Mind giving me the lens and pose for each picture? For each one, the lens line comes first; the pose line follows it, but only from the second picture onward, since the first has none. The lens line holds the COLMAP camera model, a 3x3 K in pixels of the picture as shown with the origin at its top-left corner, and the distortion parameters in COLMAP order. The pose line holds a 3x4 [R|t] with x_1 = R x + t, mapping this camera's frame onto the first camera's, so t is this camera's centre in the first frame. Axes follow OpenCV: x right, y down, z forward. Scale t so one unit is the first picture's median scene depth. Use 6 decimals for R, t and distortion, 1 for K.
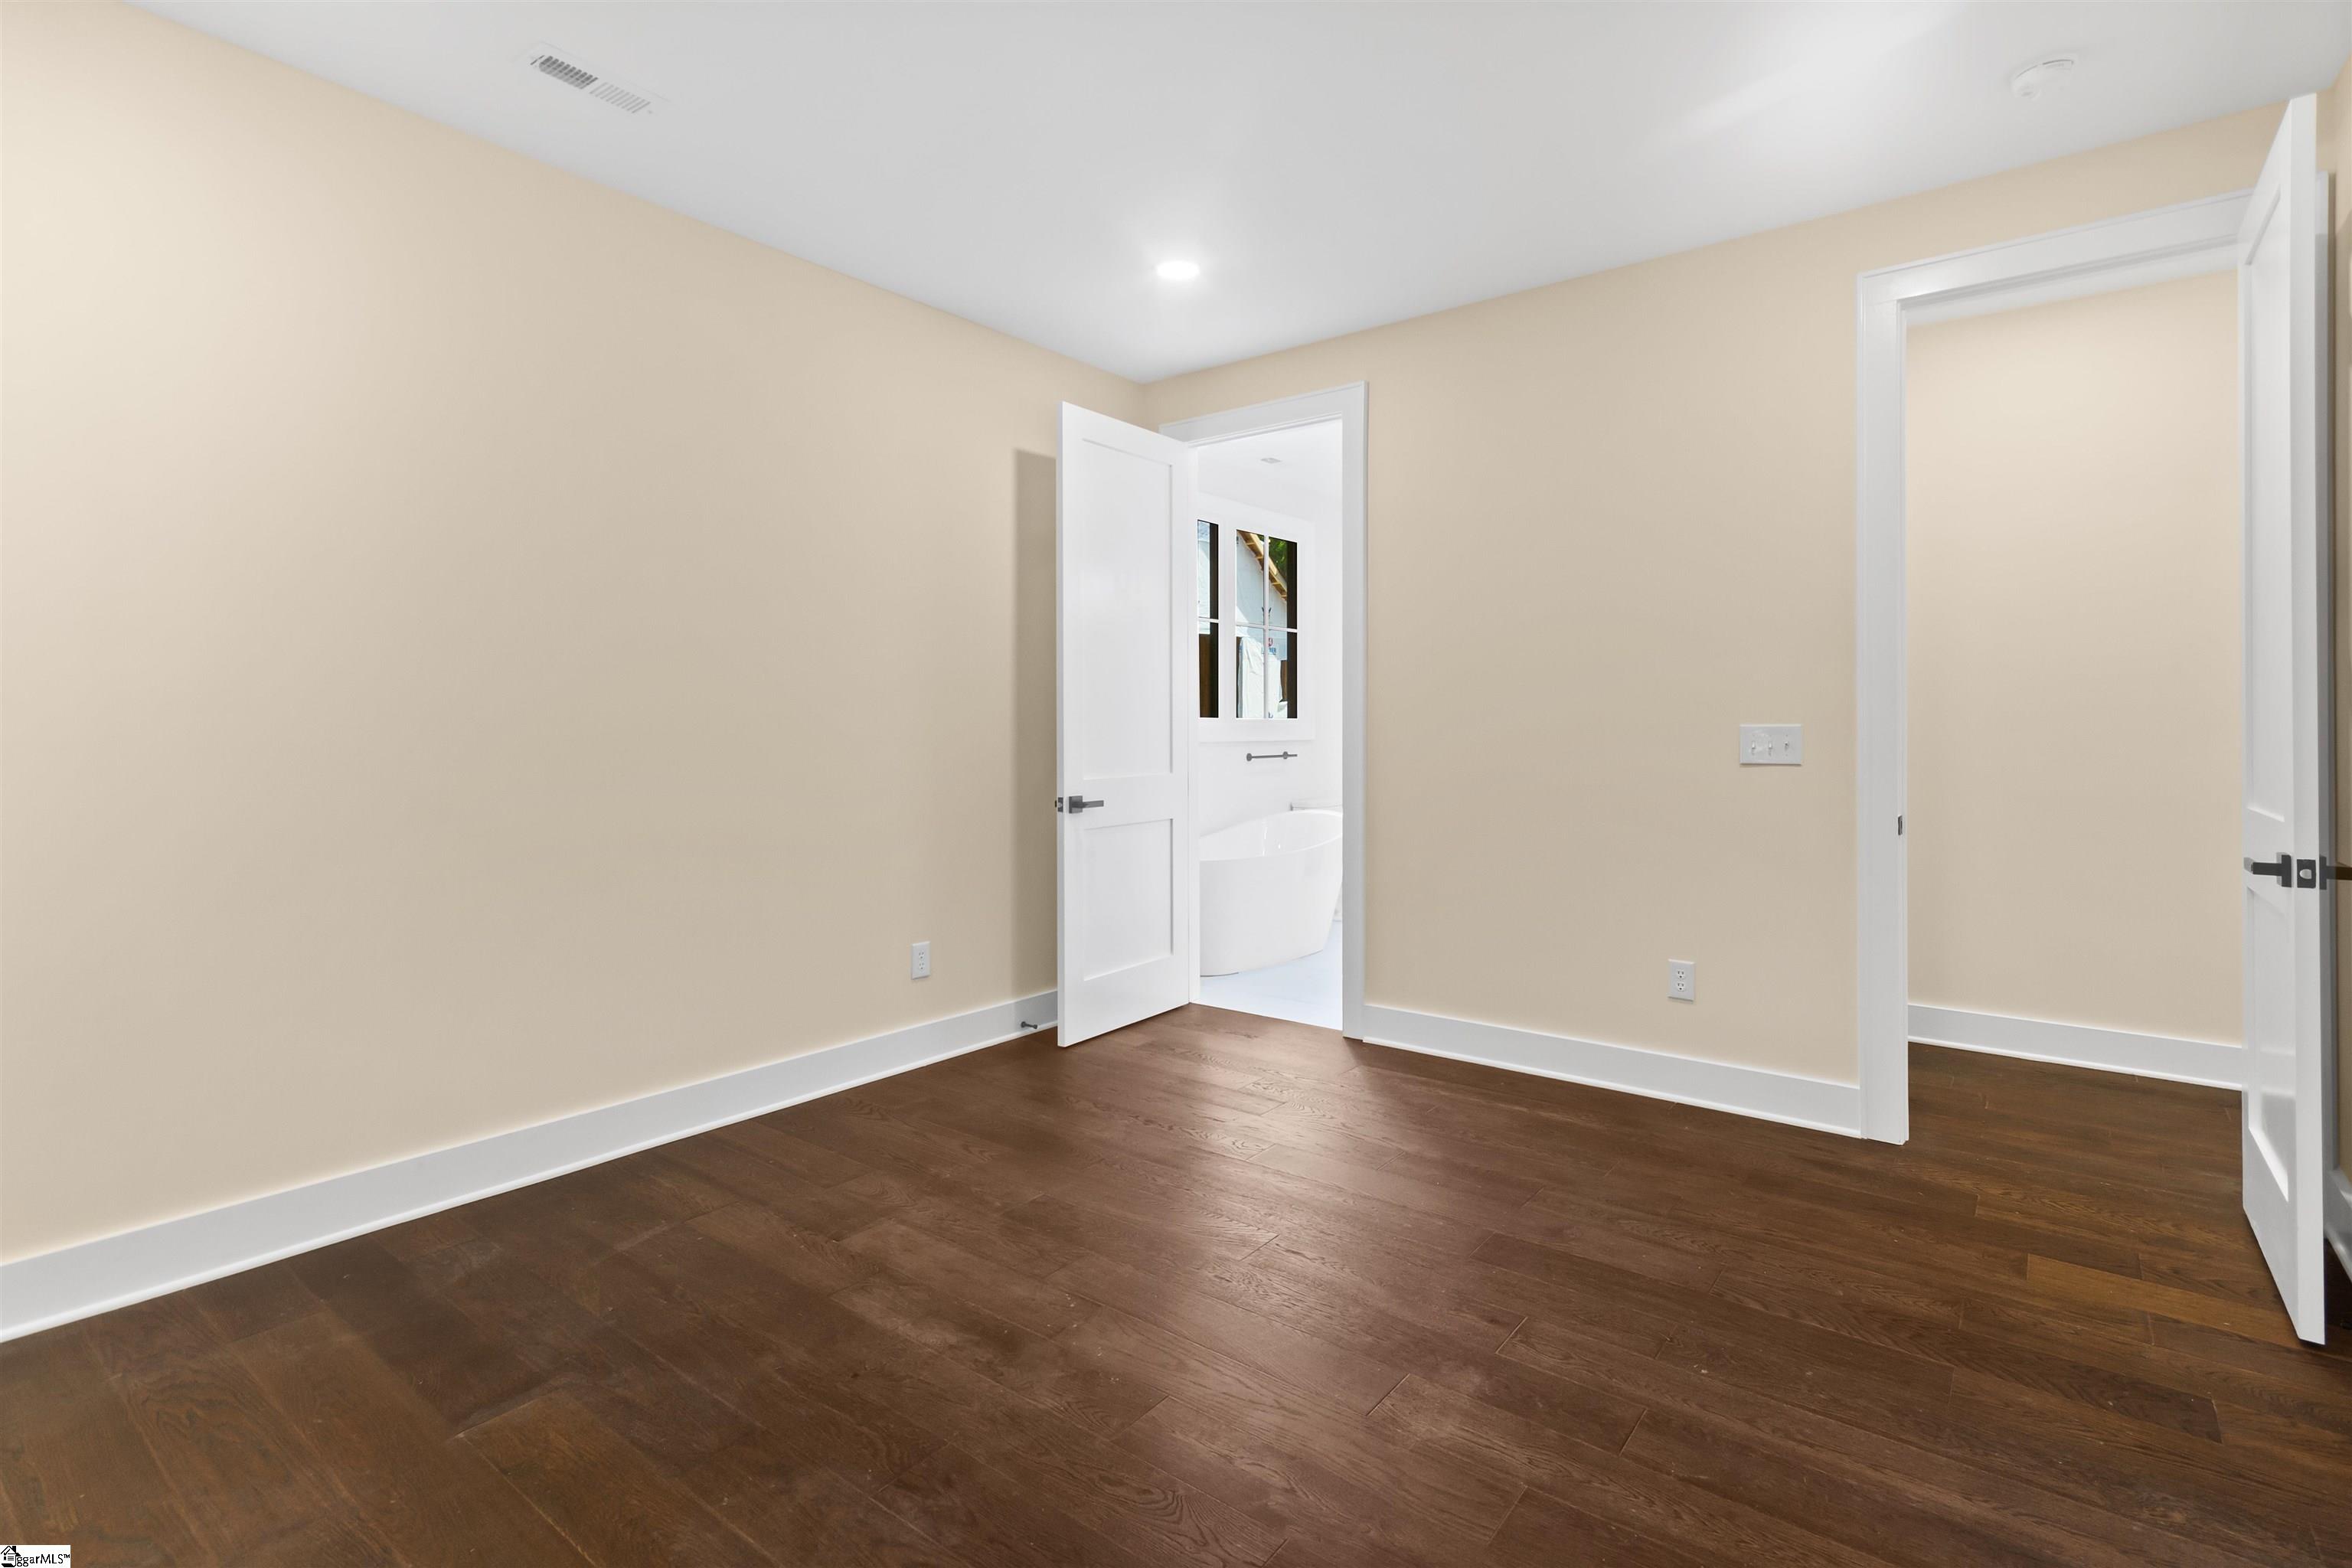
lens RADIAL K [[1108.3, 0, 1181.5], [0, 1108.3, 733.5], [0, 0, 1]] dist [0.004075, 0.000639]
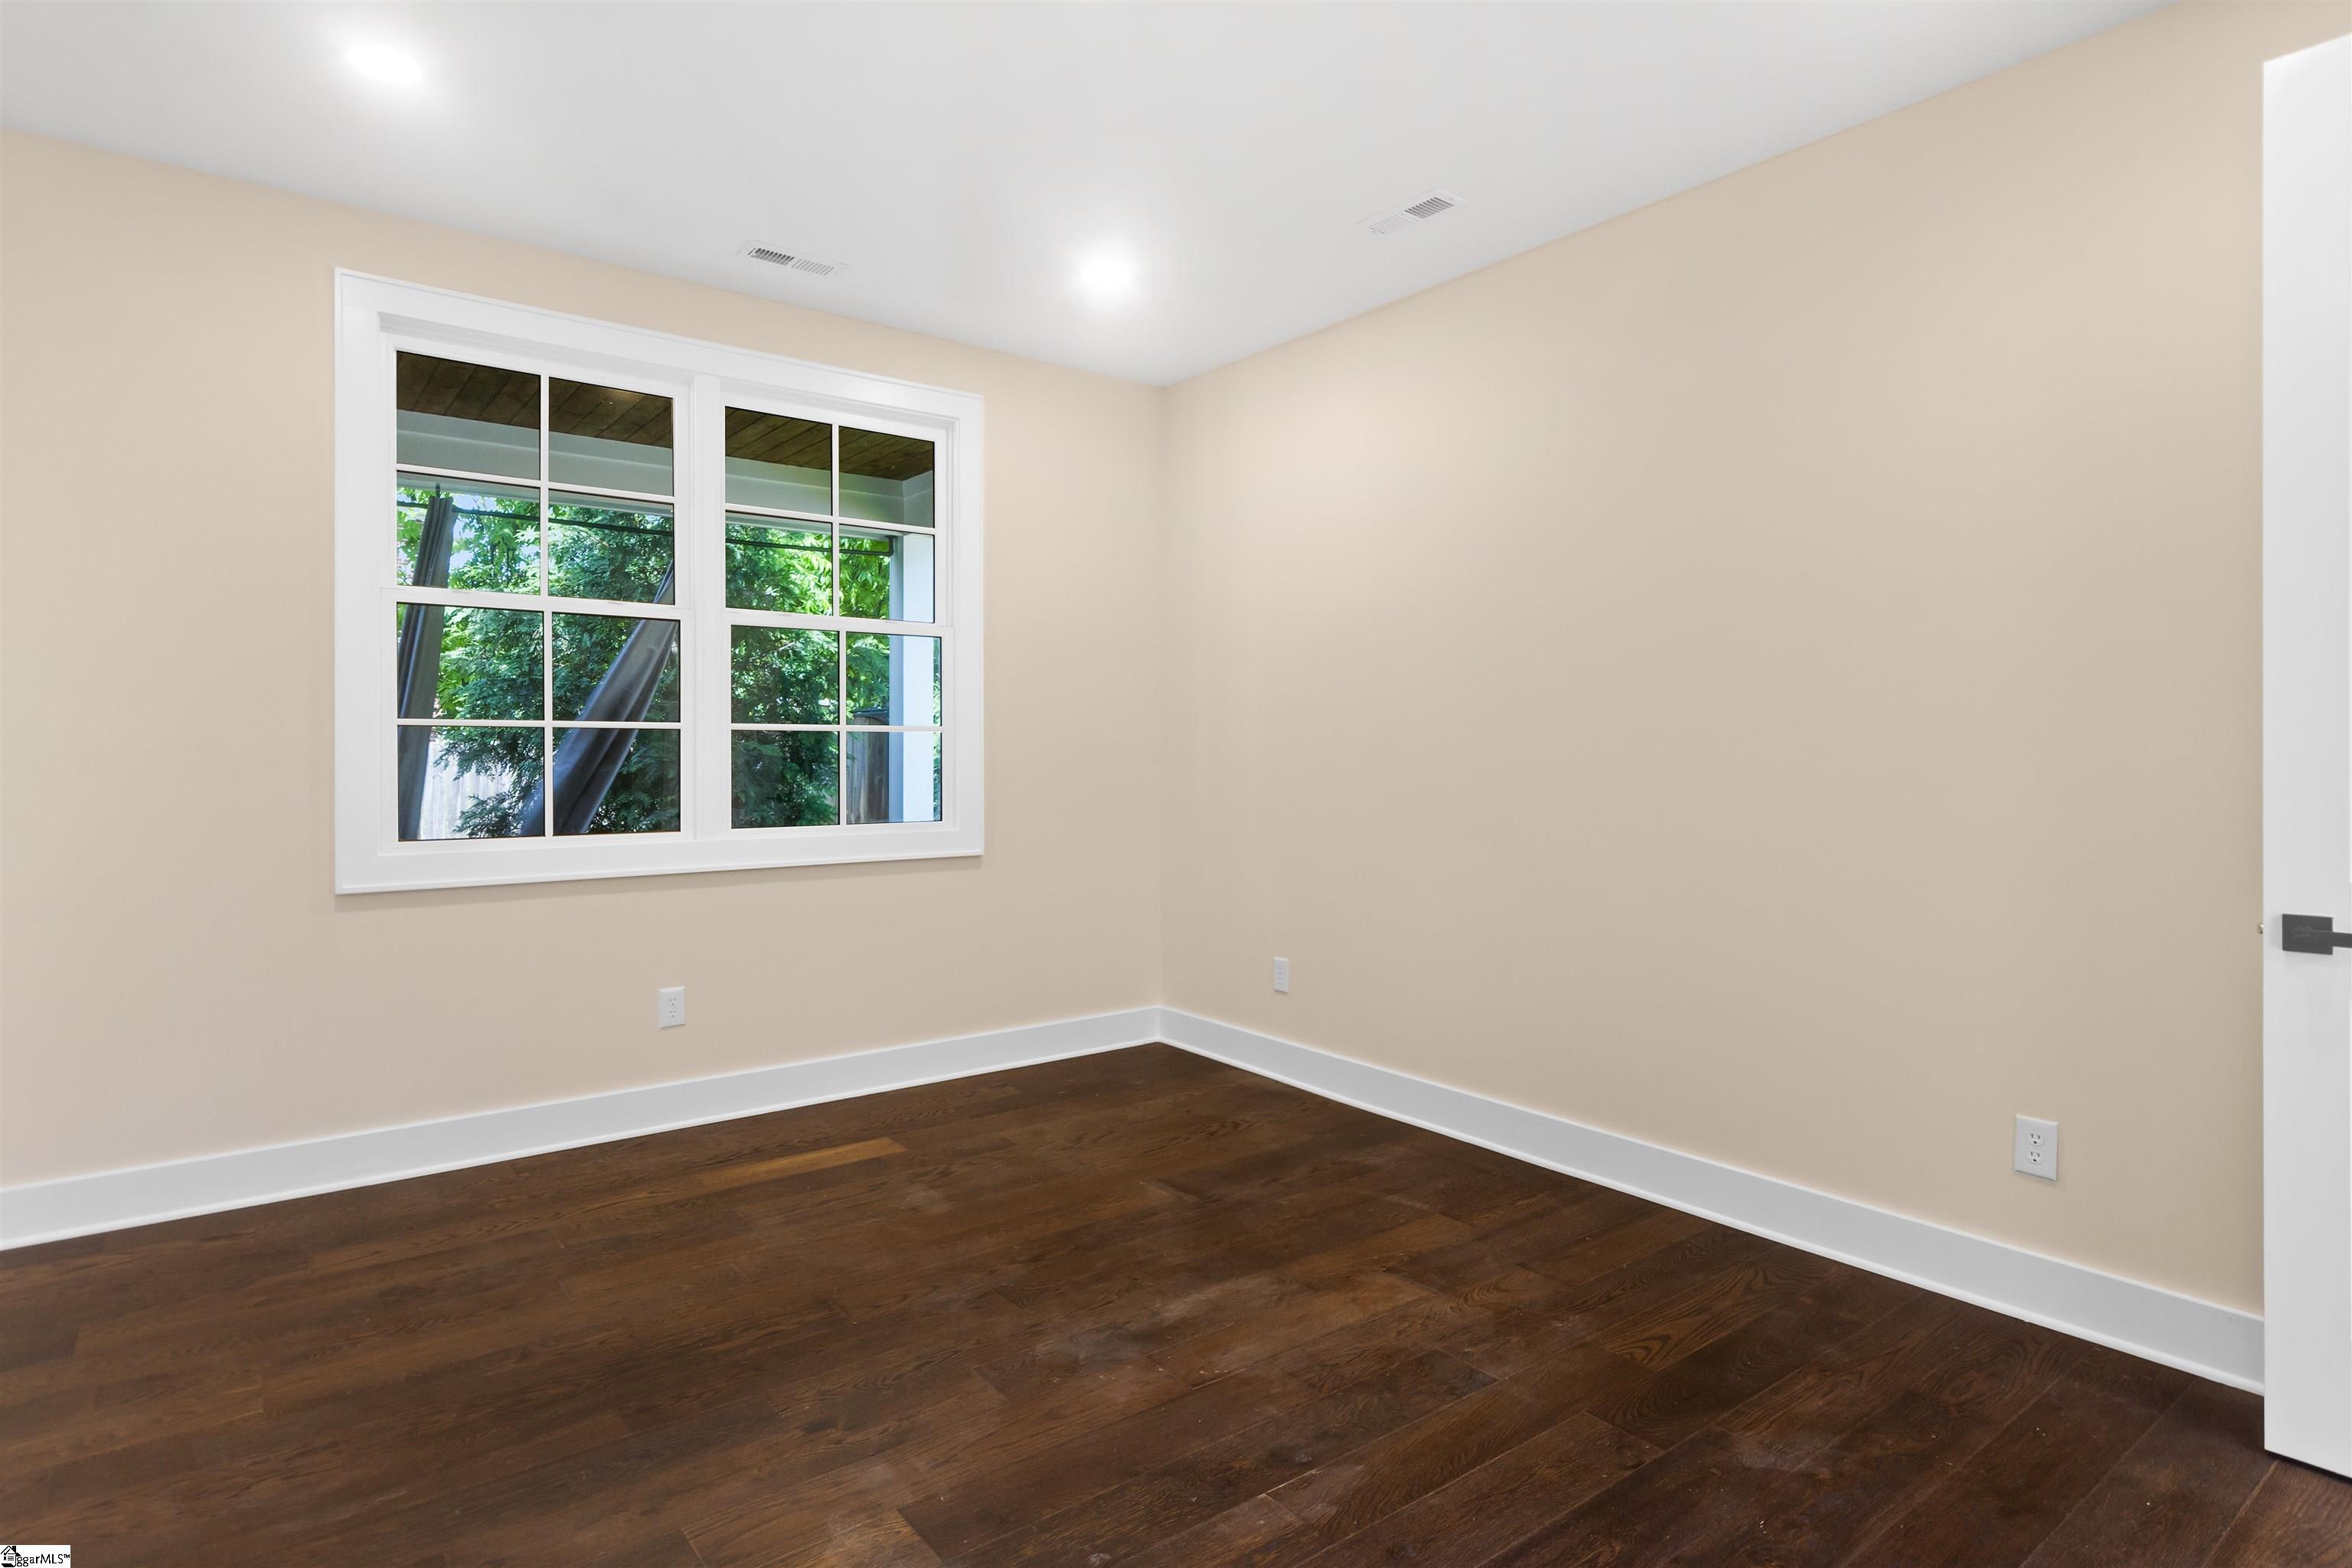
lens RADIAL K [[1188.6, 0, 1153.9], [0, 1188.6, 745.6], [0, 0, 1]] dist [0.004046, 0.001167]
pose [[-0.245077, -0.007298, -0.969476, 0.766297], [-0.008851, 0.999947, -0.005290, -0.009901], [0.969463, 0.007284, -0.245129, 1.029944]]
